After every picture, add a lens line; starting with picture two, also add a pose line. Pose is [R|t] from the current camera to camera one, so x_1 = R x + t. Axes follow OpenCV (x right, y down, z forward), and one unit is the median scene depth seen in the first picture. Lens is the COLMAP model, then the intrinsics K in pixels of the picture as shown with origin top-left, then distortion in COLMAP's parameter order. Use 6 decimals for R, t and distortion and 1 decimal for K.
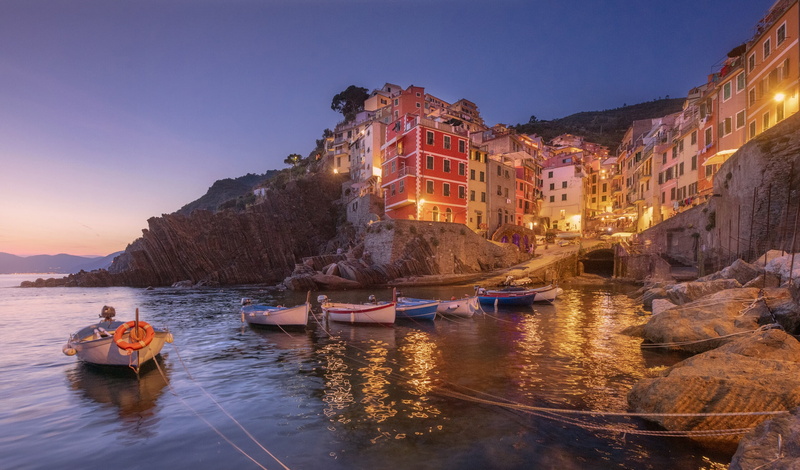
lens RADIAL K [[332.1, 0, 388.4], [0, 332.1, 290.6], [0, 0, 1]] dist [-0.017937, 0.000285]
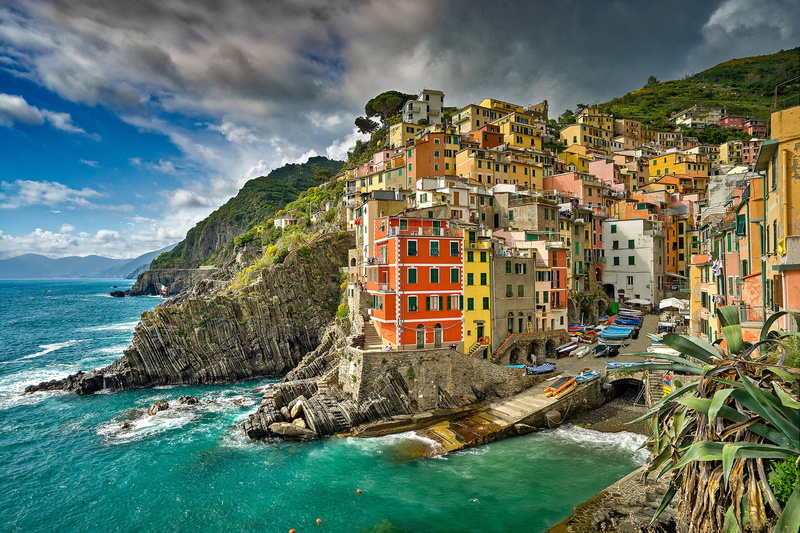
lens RADIAL K [[443.9, 0, 387.8], [0, 443.9, 271.1], [0, 0, 1]] dist [-0.040796, 0.011070]
pose [[0.980606, -0.010211, -0.195726, 0.265090], [0.001278, 0.998954, -0.045709, -0.313520], [0.195988, 0.044572, 0.979593, -0.146100]]
